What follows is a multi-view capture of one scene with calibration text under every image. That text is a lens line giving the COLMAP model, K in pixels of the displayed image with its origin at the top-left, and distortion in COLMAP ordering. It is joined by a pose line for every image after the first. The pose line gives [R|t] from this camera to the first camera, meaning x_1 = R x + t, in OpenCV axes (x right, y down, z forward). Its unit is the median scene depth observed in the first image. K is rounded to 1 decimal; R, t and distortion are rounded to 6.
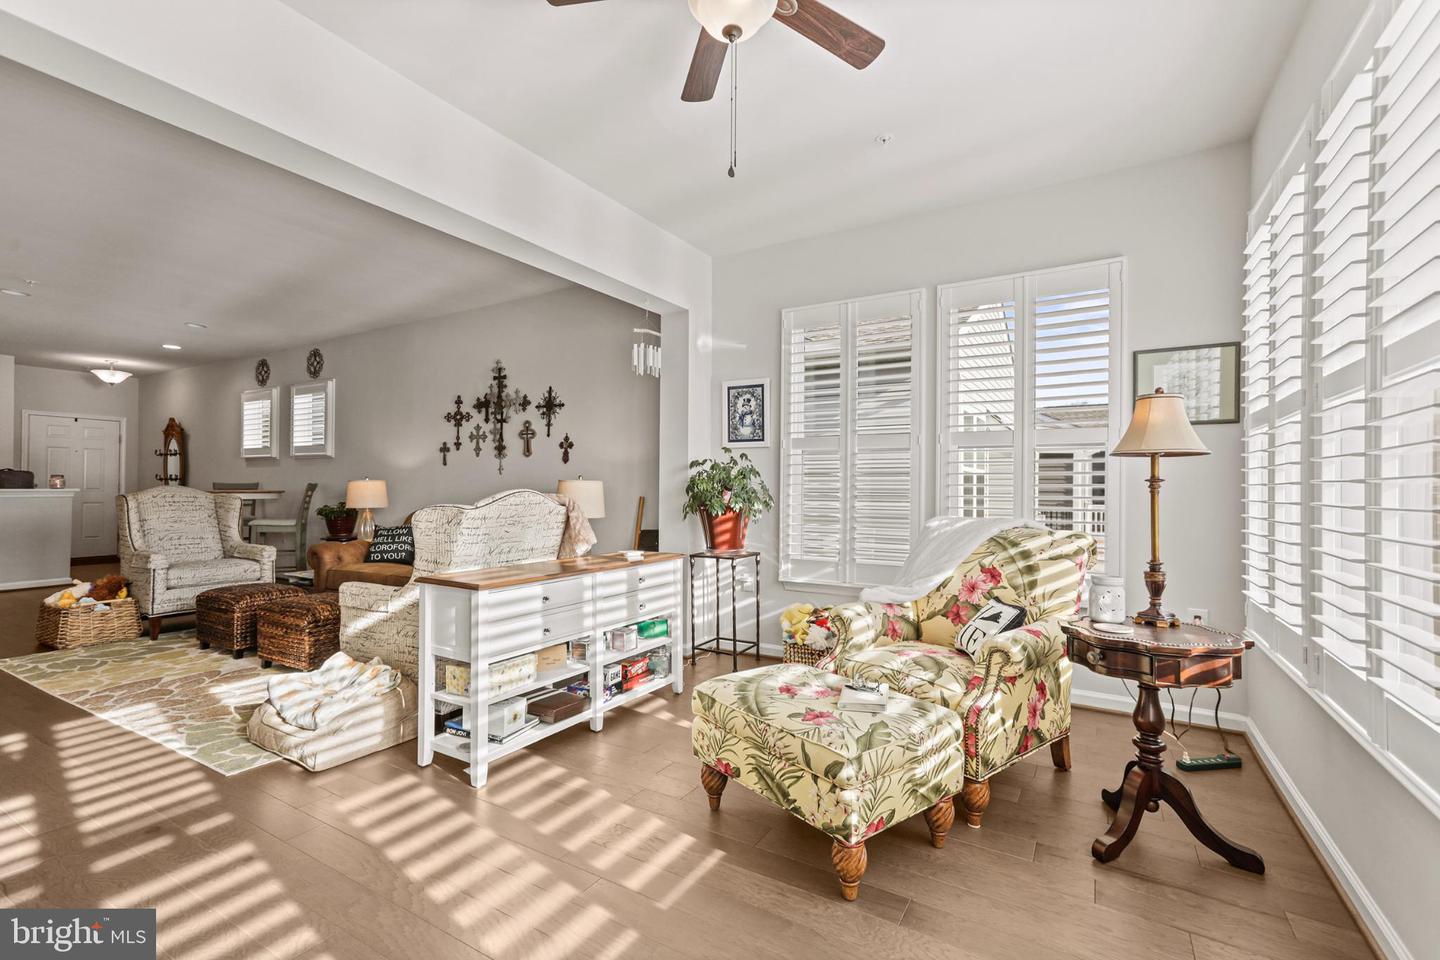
lens RADIAL K [[652.2, 0, 727.9], [0, 652.2, 473.7], [0, 0, 1]] dist [-0.001263, 0.000672]
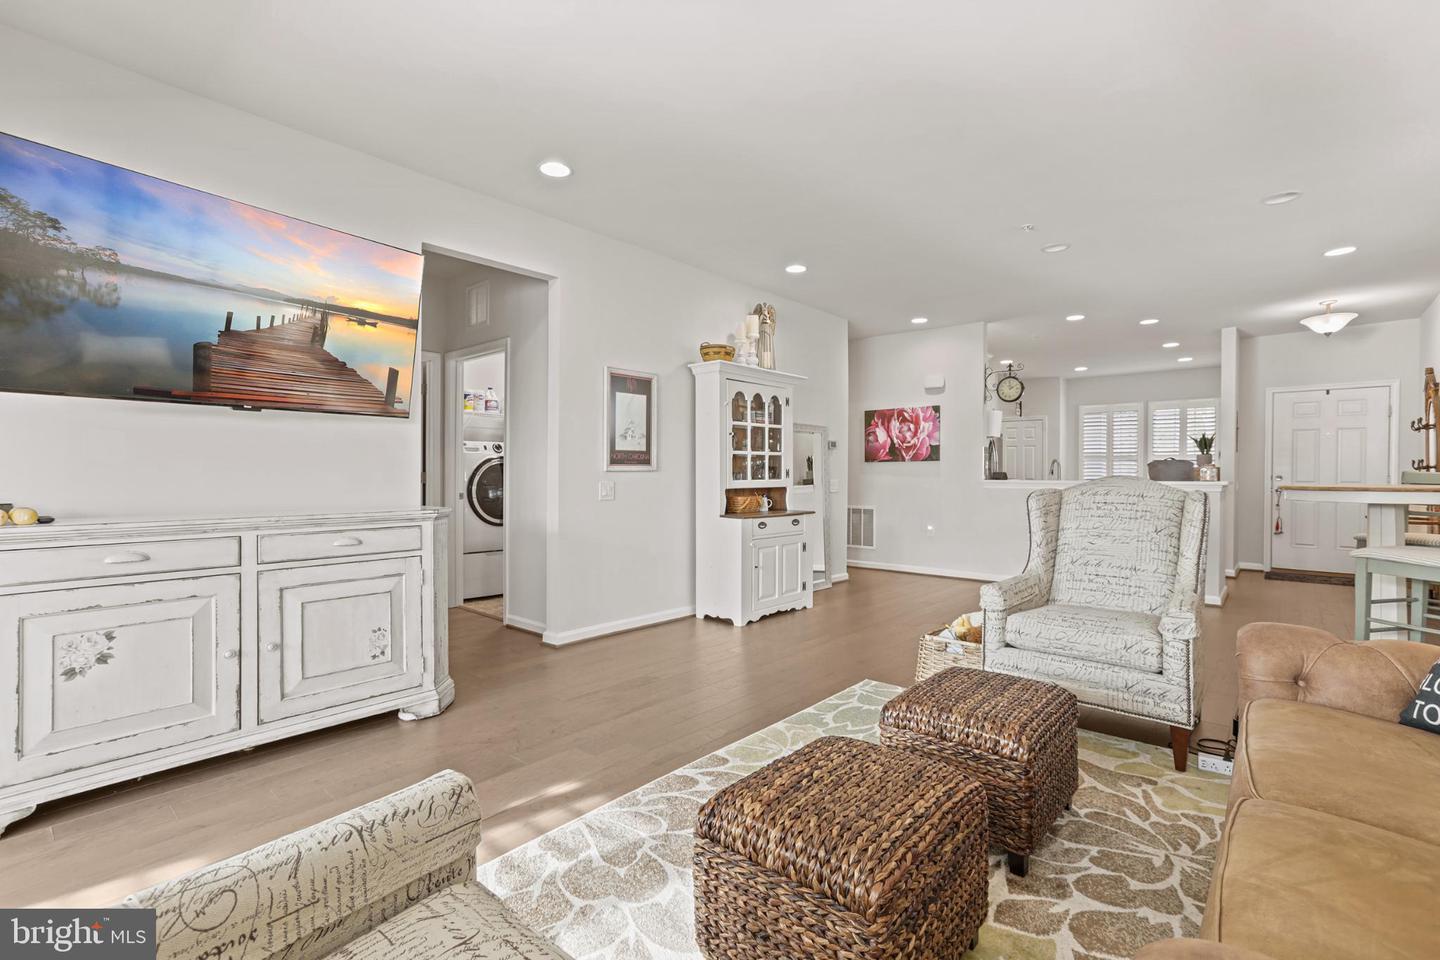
lens RADIAL K [[652.2, 0, 727.9], [0, 652.2, 473.7], [0, 0, 1]] dist [-0.001263, 0.000672]
pose [[-0.197045, -0.009544, -0.980348, -0.101544], [0.015979, 0.999789, -0.012945, 0.010074], [0.980264, -0.018215, -0.196851, 0.403907]]
